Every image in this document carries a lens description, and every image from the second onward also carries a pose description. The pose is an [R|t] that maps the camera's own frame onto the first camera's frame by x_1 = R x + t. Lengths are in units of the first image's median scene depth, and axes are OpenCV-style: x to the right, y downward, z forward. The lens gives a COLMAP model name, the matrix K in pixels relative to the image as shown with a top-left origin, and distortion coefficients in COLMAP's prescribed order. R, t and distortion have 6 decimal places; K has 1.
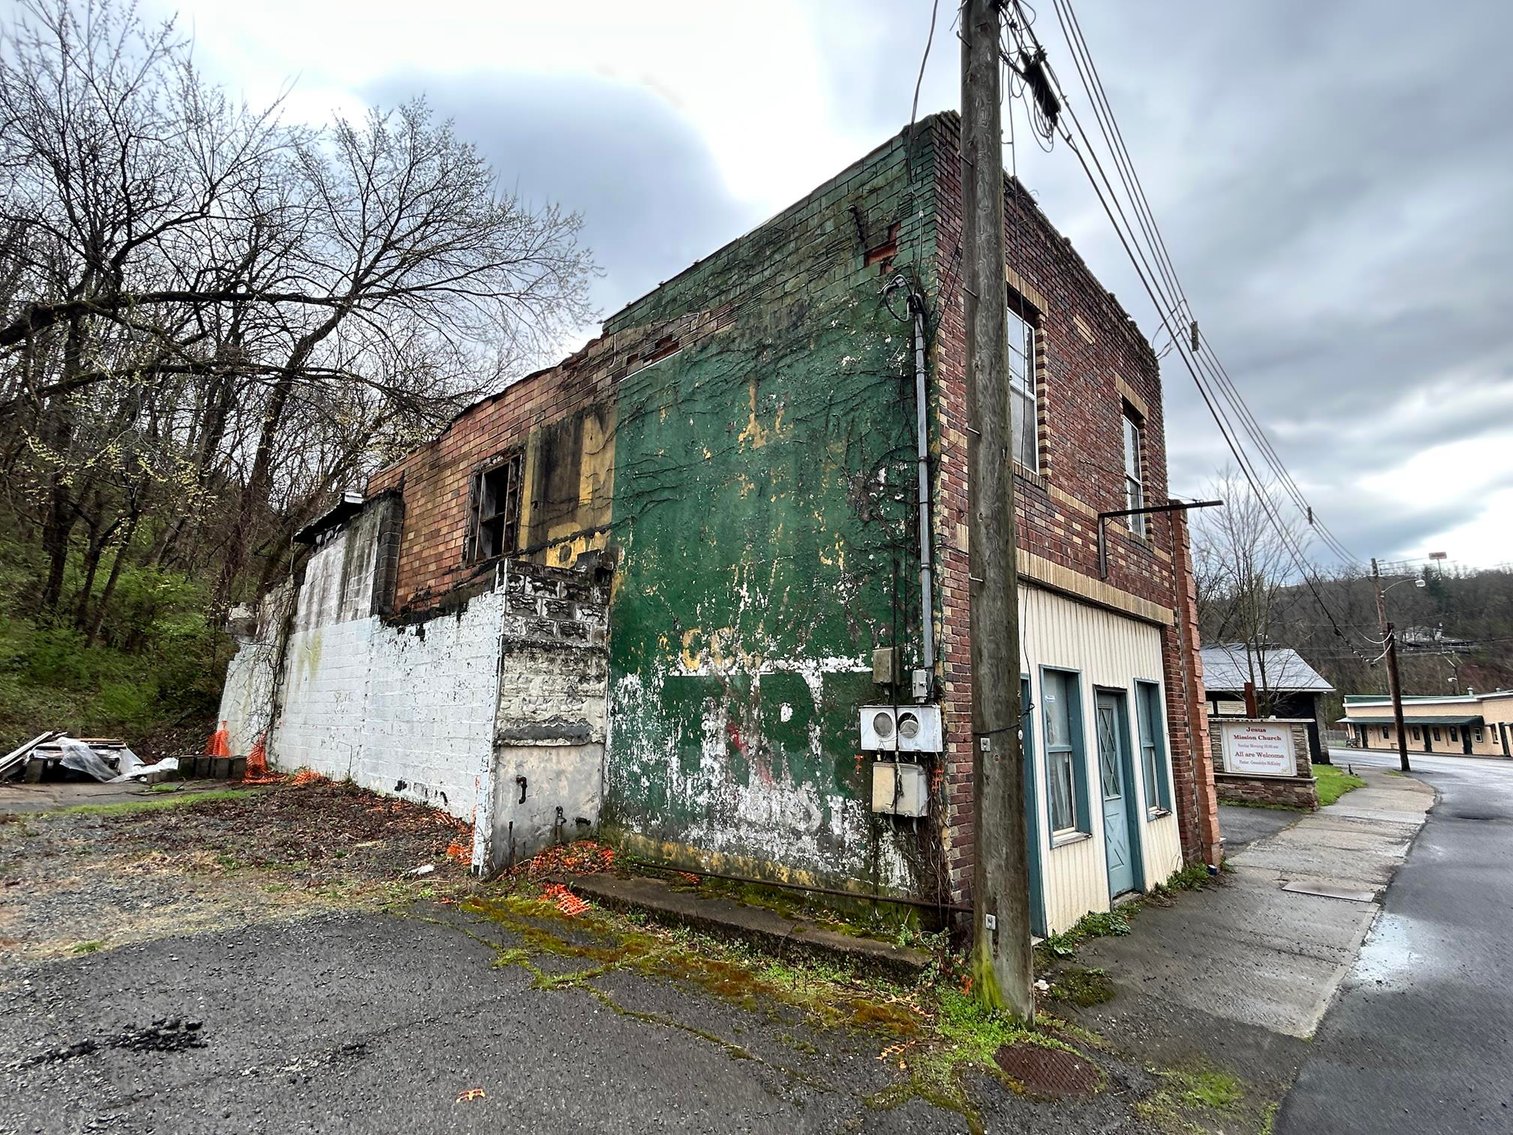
lens RADIAL K [[731.6, 0, 758.0], [0, 731.6, 563.2], [0, 0, 1]] dist [0.003978, -0.000769]
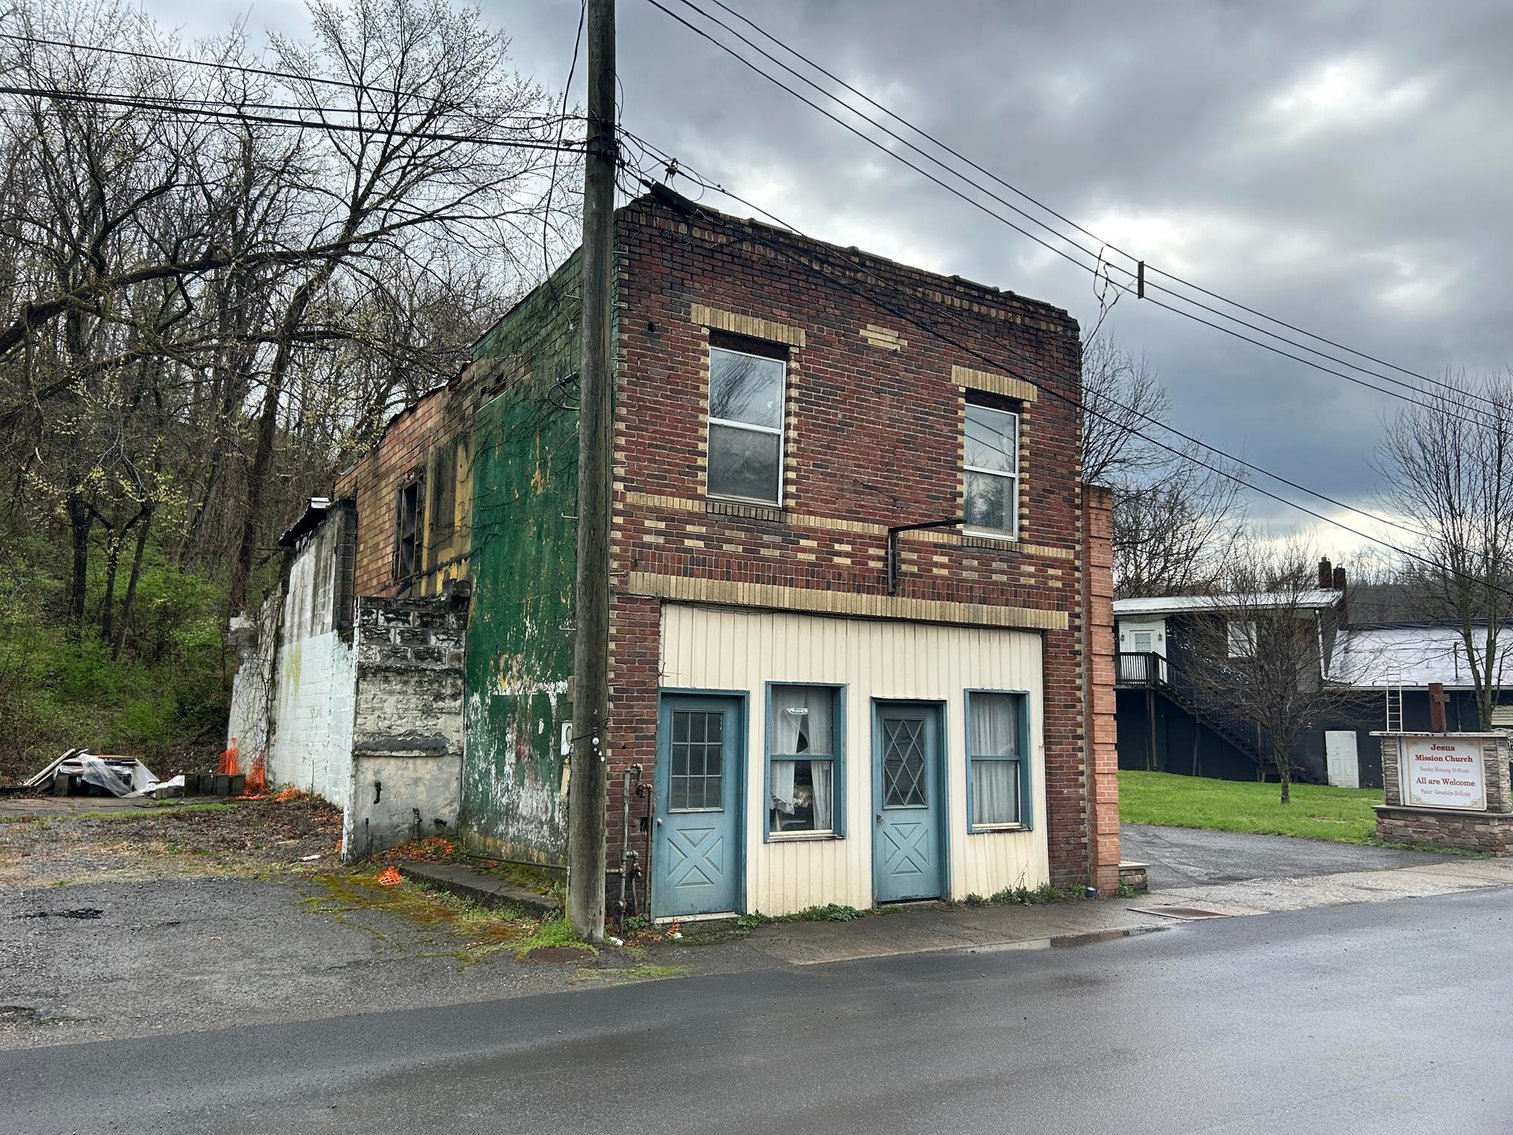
lens RADIAL K [[1131.8, 0, 761.8], [0, 1131.8, 572.4], [0, 0, 1]] dist [0.093050, -0.122411]
pose [[0.968263, -0.037415, -0.247117, 0.669602], [0.054046, 0.996682, 0.060862, -0.110610], [0.244020, -0.072286, 0.967072, -0.544857]]
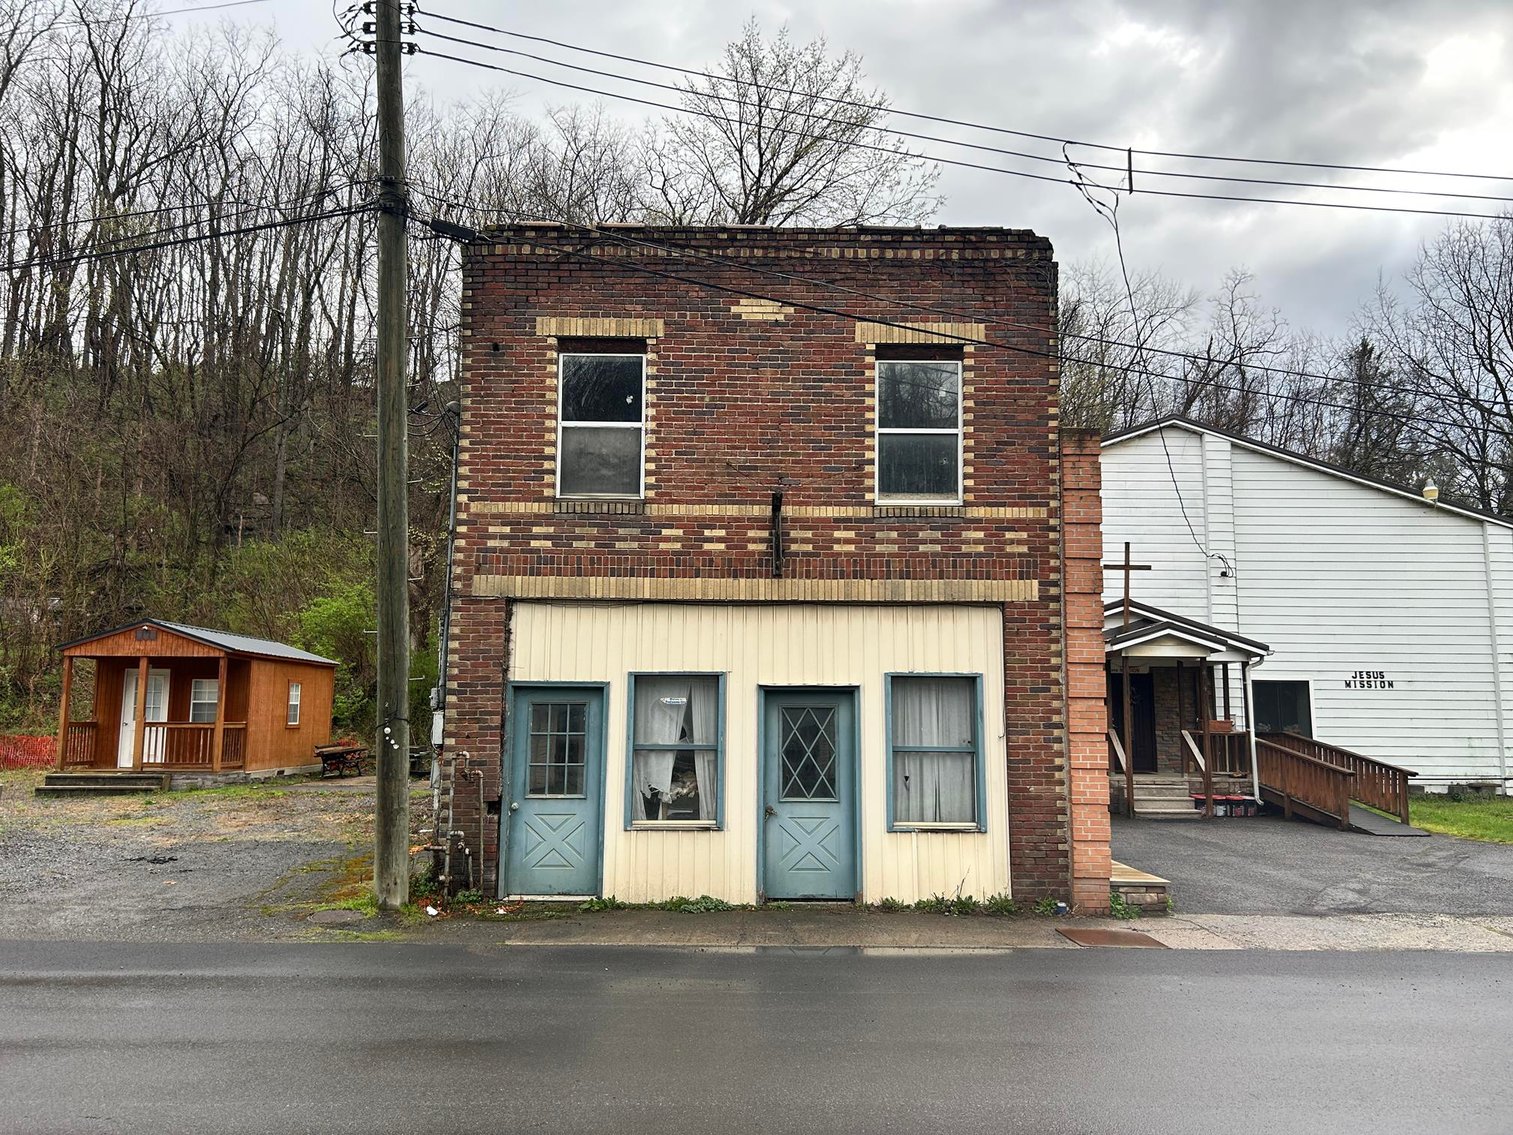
lens RADIAL K [[1131.8, 0, 761.8], [0, 1131.8, 572.4], [0, 0, 1]] dist [0.093050, -0.122411]
pose [[0.701523, -0.105077, -0.704858, 1.473048], [0.152215, 0.988339, 0.004158, 0.007156], [0.696201, -0.110207, 0.709337, -0.070486]]
